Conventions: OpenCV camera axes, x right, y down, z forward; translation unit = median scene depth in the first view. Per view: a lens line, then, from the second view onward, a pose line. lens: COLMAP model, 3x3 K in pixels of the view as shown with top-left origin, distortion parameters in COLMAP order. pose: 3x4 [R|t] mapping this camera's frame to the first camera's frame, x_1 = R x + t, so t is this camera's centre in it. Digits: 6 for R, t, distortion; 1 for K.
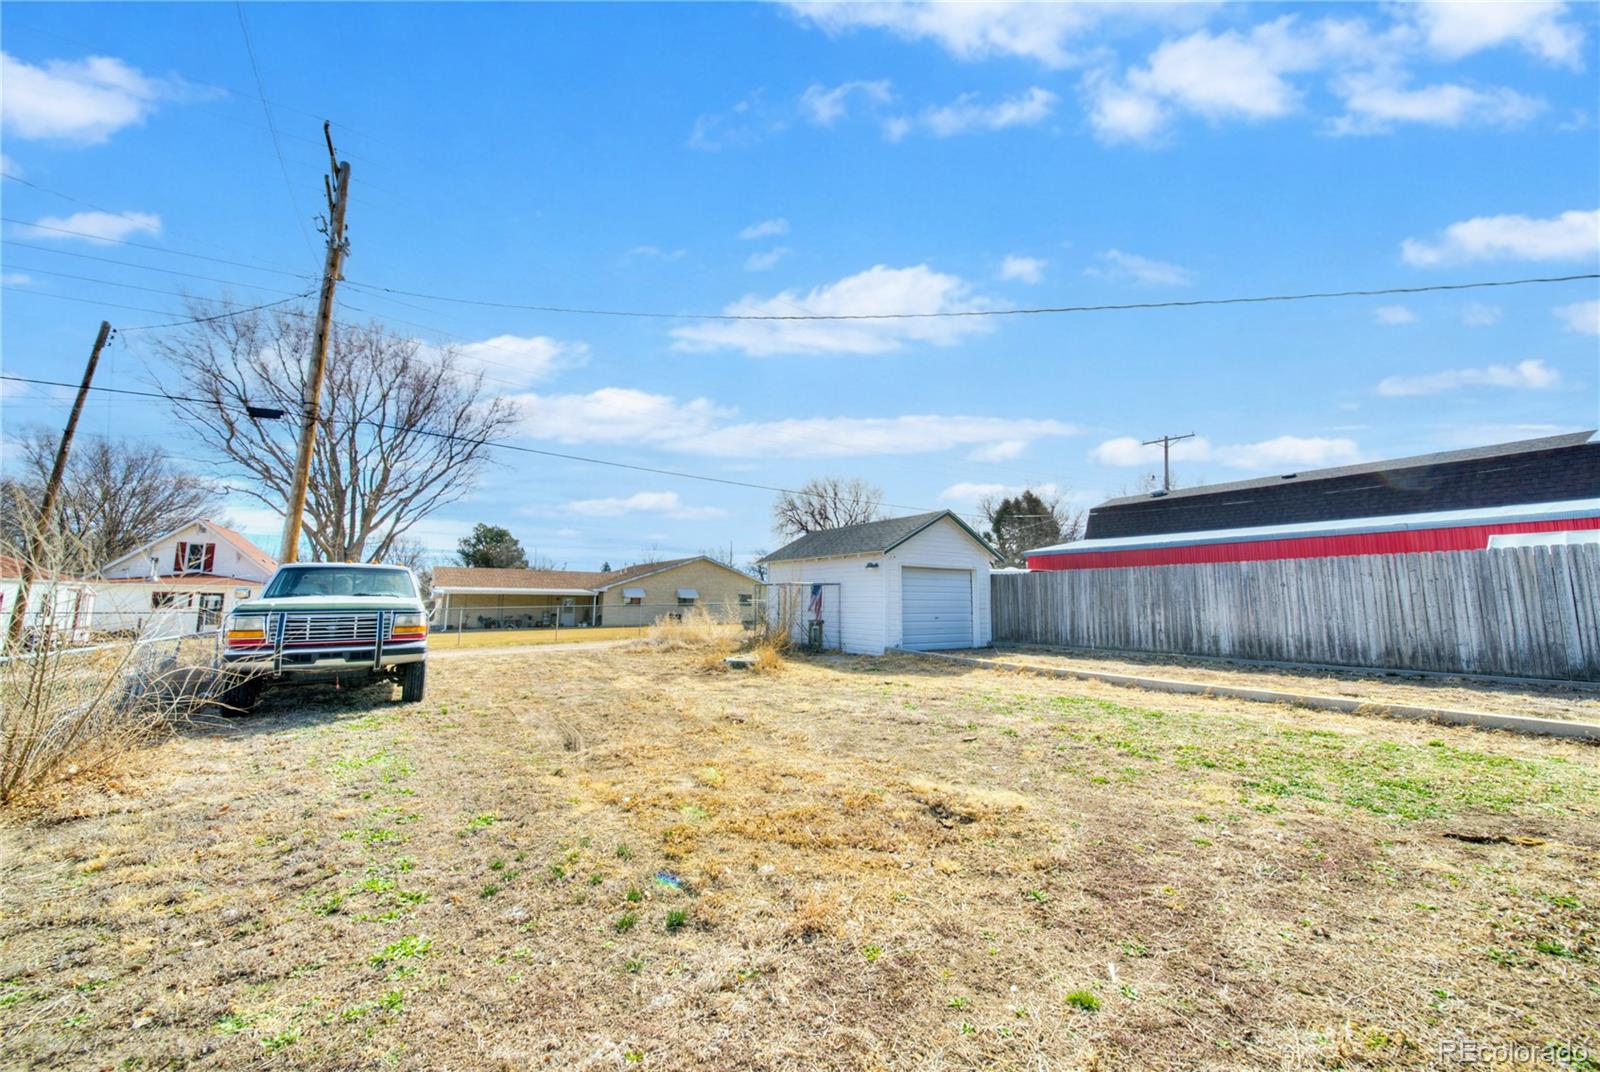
lens RADIAL K [[559.7, 0, 803.0], [0, 559.7, 534.6], [0, 0, 1]] dist [-0.002376, -0.000595]
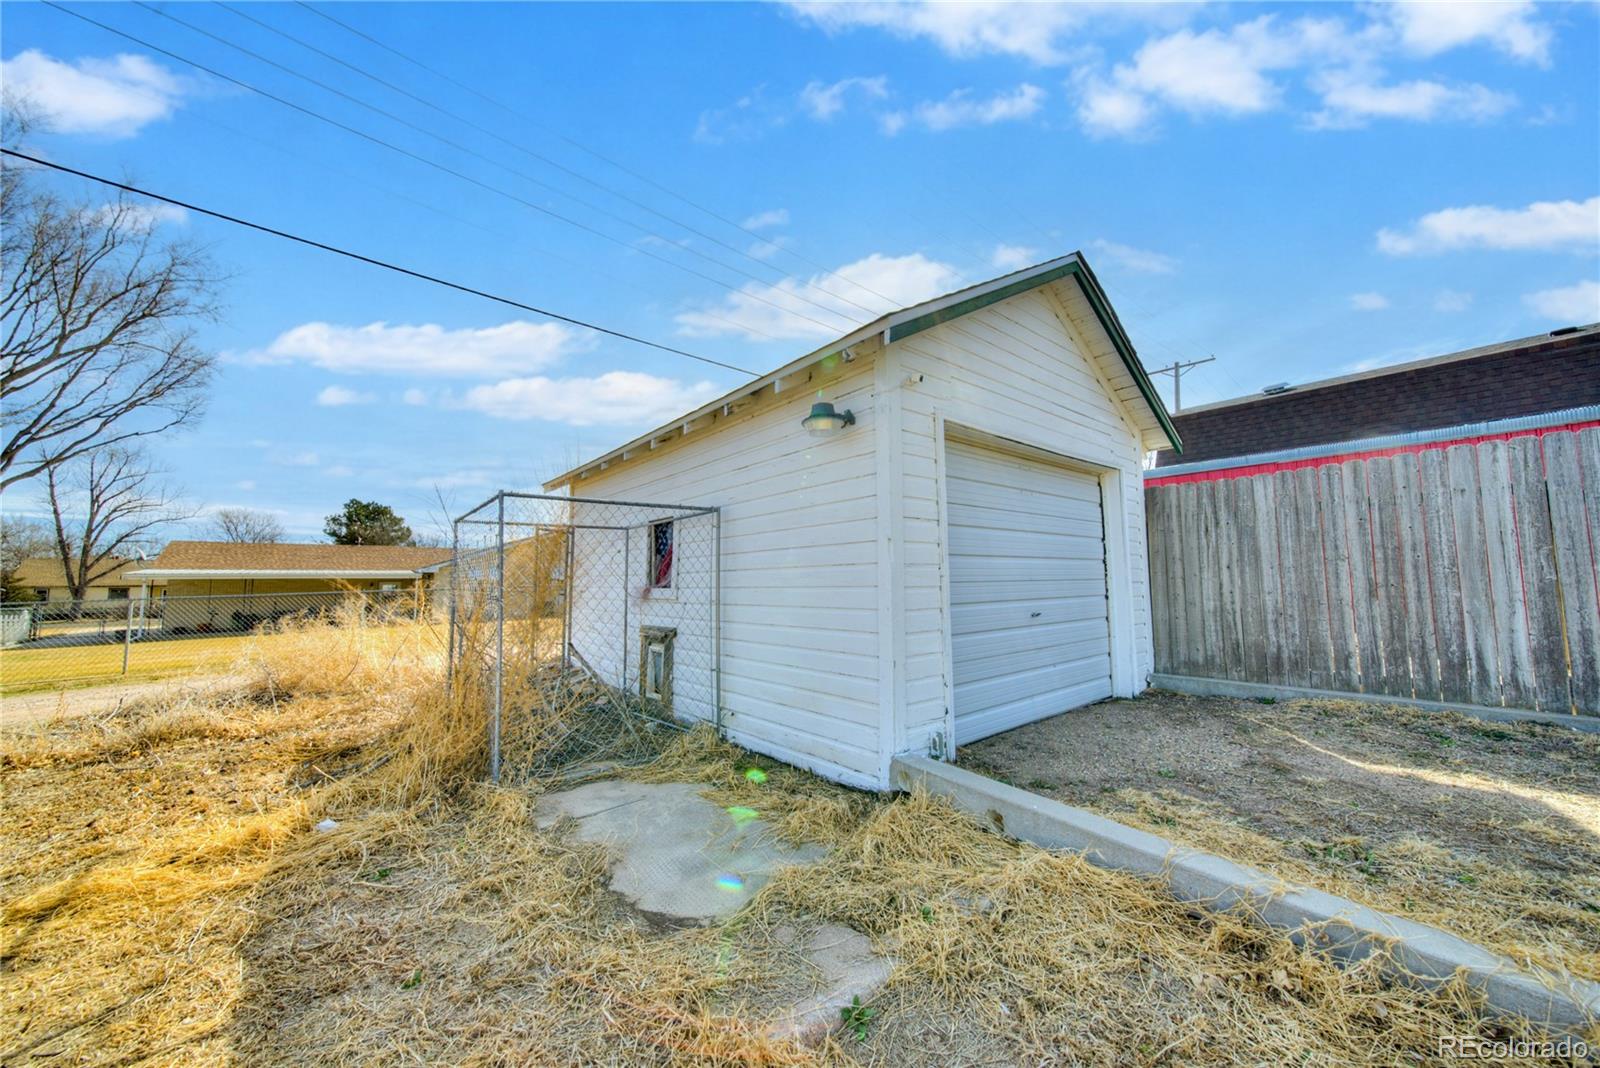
lens RADIAL K [[559.7, 0, 803.0], [0, 559.7, 532.6], [0, 0, 1]] dist [-0.002376, -0.000595]
pose [[0.993366, -0.012211, 0.114344, 0.064091], [0.008524, 0.999430, 0.032672, 0.076721], [-0.114678, -0.031480, 0.992904, 0.589125]]
